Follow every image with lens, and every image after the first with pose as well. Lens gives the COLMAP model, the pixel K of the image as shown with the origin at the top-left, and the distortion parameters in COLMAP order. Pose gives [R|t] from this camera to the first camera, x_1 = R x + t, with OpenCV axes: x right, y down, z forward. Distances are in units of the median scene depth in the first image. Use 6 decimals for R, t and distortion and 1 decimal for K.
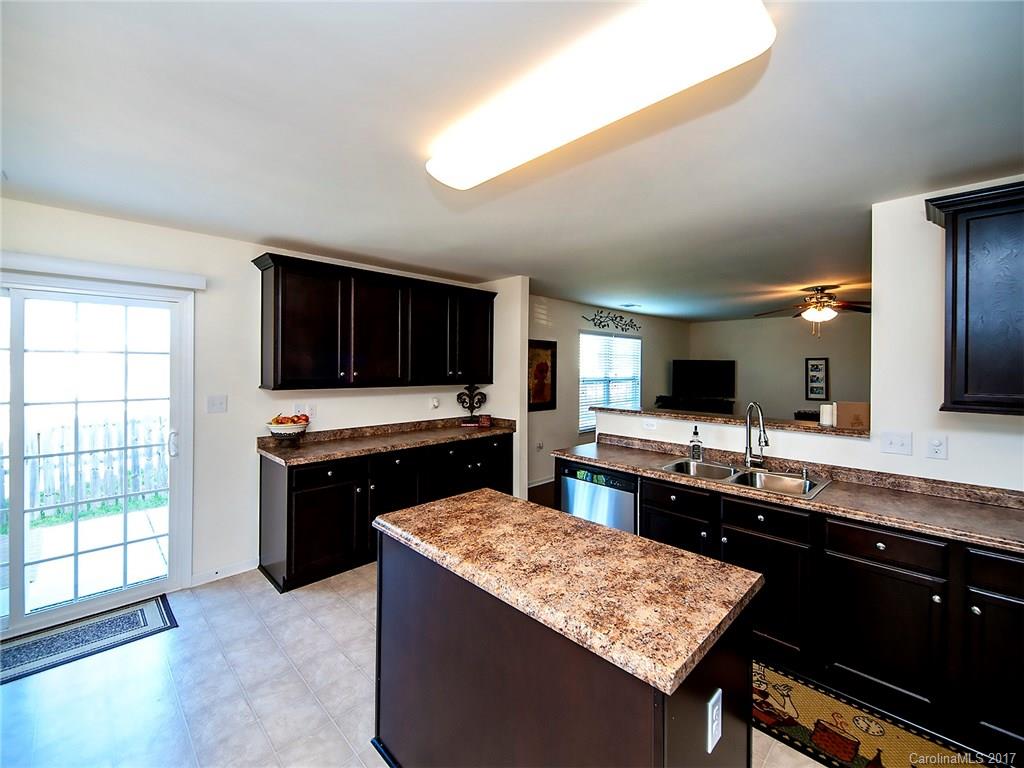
lens RADIAL K [[428.4, 0, 513.3], [0, 428.4, 371.1], [0, 0, 1]] dist [0.020927, -0.000600]
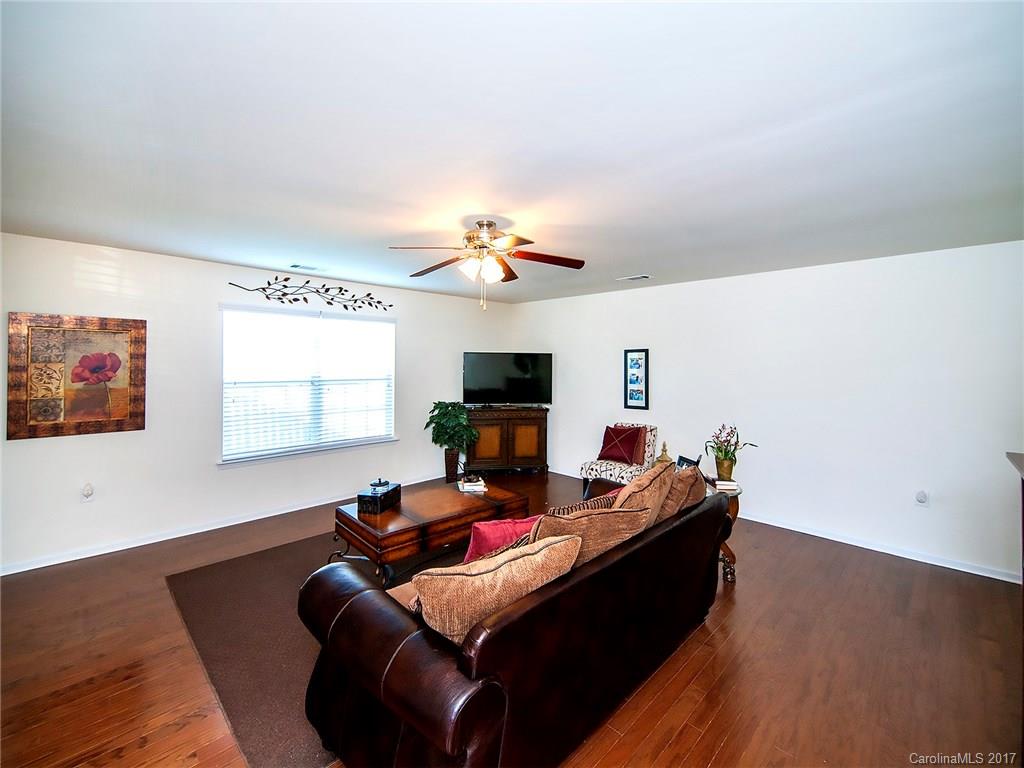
lens RADIAL K [[428.4, 0, 510.8], [0, 428.4, 361.4], [0, 0, 1]] dist [0.020927, -0.000600]
pose [[0.999990, 0.000278, 0.004415, 0.508187], [-0.000213, 0.999894, -0.014551, -0.000235], [-0.004419, 0.014550, 0.999884, 0.305474]]
